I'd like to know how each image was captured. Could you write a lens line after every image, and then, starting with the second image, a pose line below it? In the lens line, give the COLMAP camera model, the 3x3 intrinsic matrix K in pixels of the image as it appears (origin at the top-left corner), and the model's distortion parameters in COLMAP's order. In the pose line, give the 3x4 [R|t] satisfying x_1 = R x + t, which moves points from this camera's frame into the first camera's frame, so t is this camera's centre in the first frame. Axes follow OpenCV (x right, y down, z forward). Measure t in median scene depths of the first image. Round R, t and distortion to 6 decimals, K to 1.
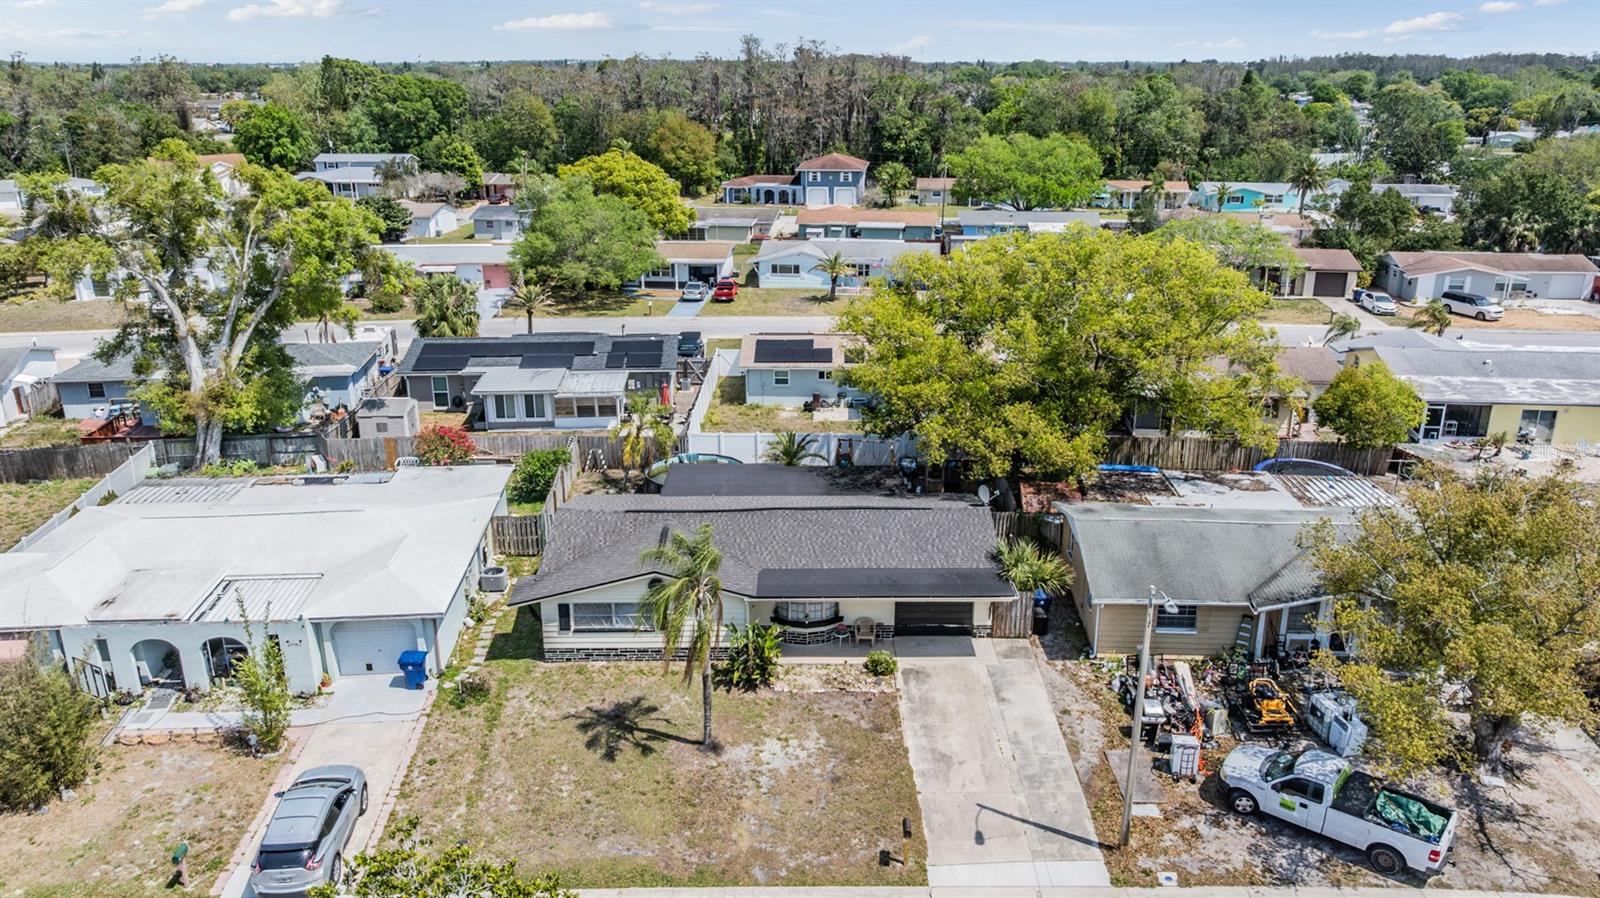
lens RADIAL K [[1151.7, 0, 800.0], [0, 1151.7, 449.0], [0, 0, 1]] dist [-0.051714, 0.054297]
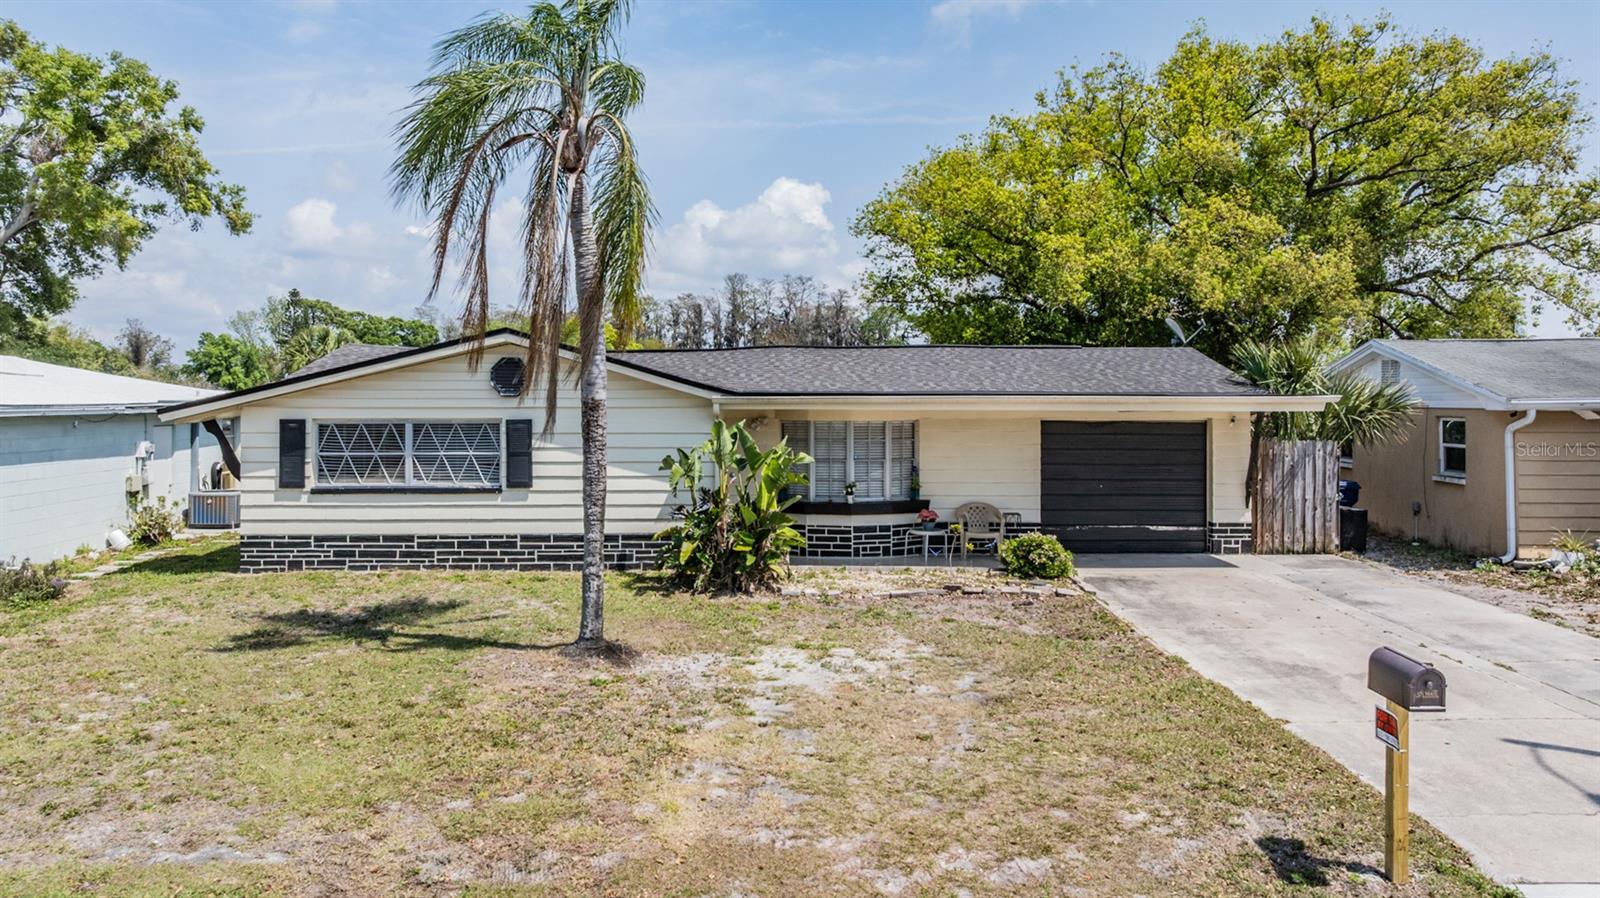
lens RADIAL K [[1144.9, 0, 796.0], [0, 1144.9, 414.6], [0, 0, 1]] dist [-0.023584, -0.003636]
pose [[0.999915, 0.001217, 0.013000, -0.020819], [0.002845, 0.951402, -0.307937, 0.251608], [-0.012743, 0.307948, 0.951318, 0.557673]]
